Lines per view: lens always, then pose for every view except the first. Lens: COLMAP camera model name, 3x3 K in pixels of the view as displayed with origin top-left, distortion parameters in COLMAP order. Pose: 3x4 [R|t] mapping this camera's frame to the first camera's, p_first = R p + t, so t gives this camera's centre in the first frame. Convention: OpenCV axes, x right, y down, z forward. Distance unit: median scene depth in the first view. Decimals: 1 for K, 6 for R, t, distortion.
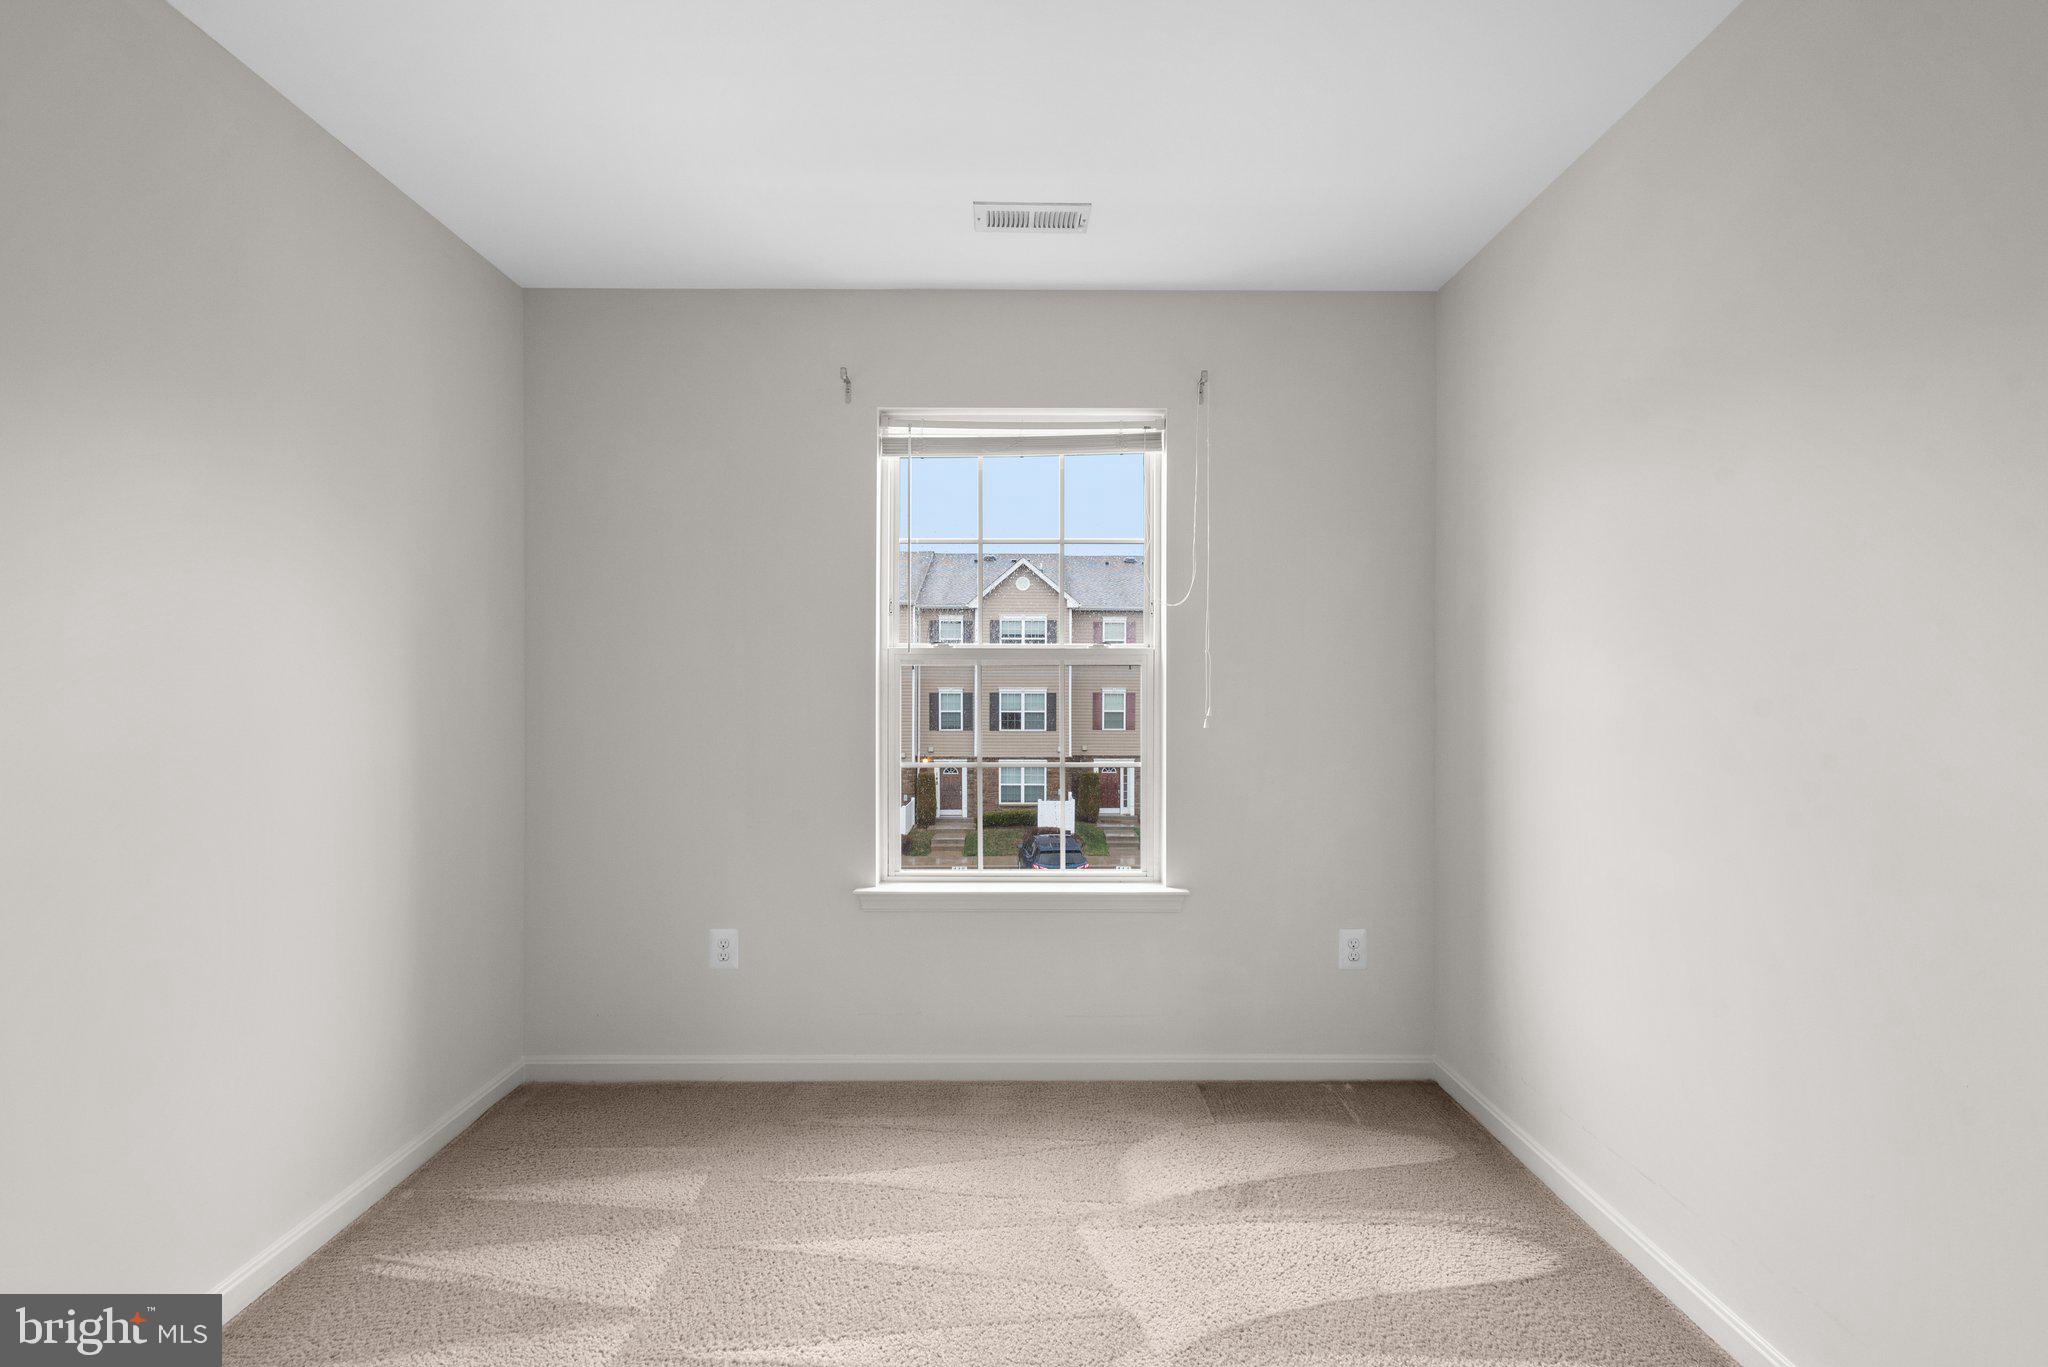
lens RADIAL K [[928.8, 0, 1030.4], [0, 928.8, 672.9], [0, 0, 1]] dist [0.000067, 0.000224]
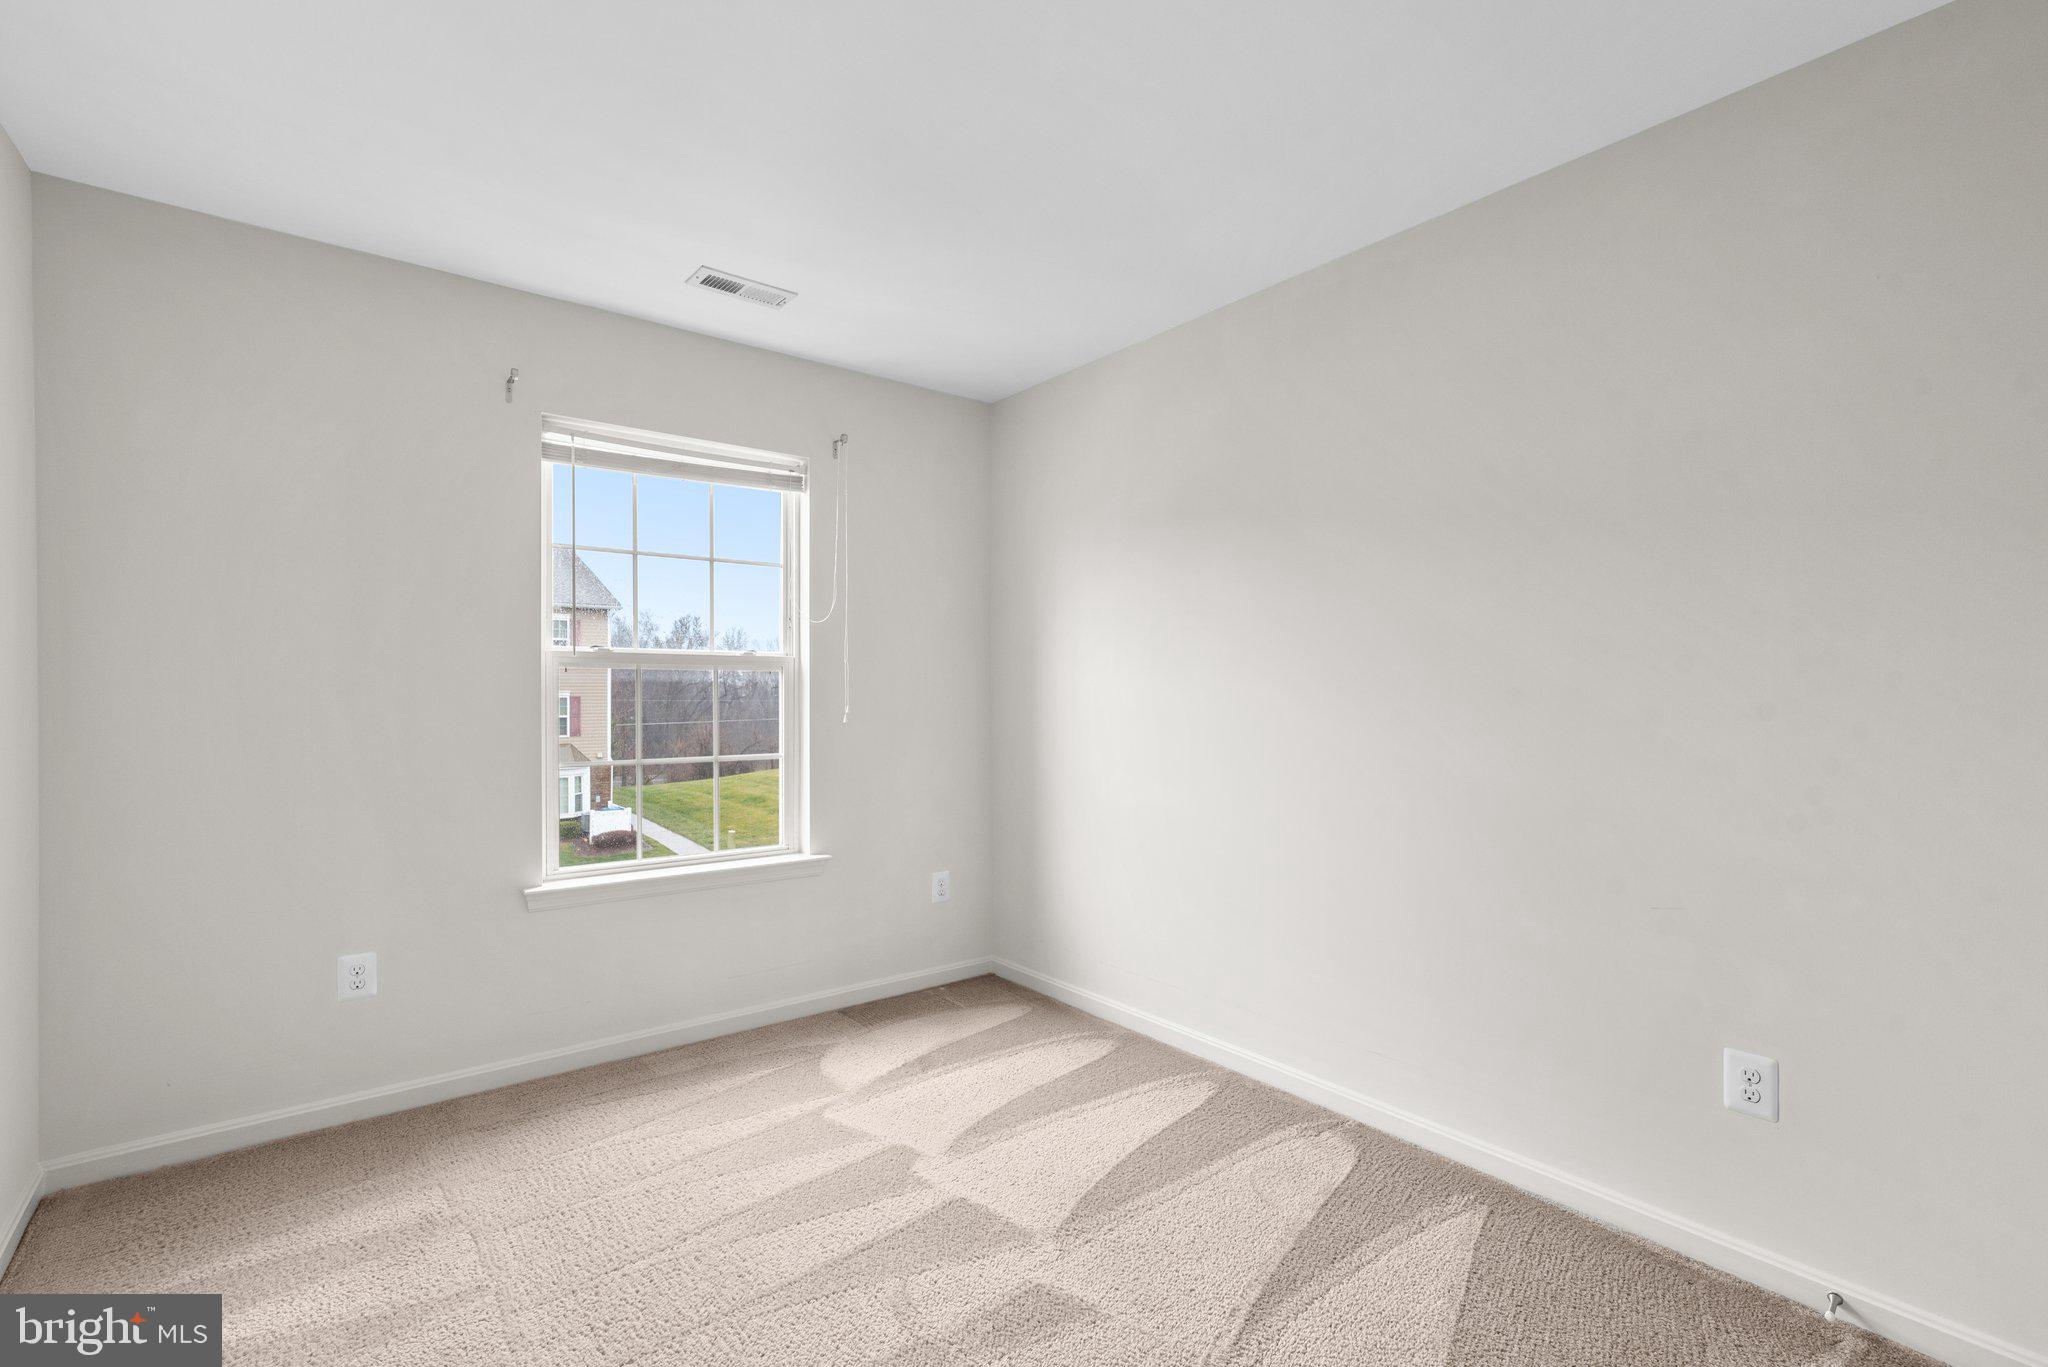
lens RADIAL K [[928.8, 0, 1030.4], [0, 928.8, 672.9], [0, 0, 1]] dist [0.000067, 0.000224]
pose [[0.787268, 0.011830, 0.616498, -0.379771], [-0.009094, 0.999930, -0.007574, 0.000187], [-0.616544, 0.000356, 0.787320, -0.127955]]
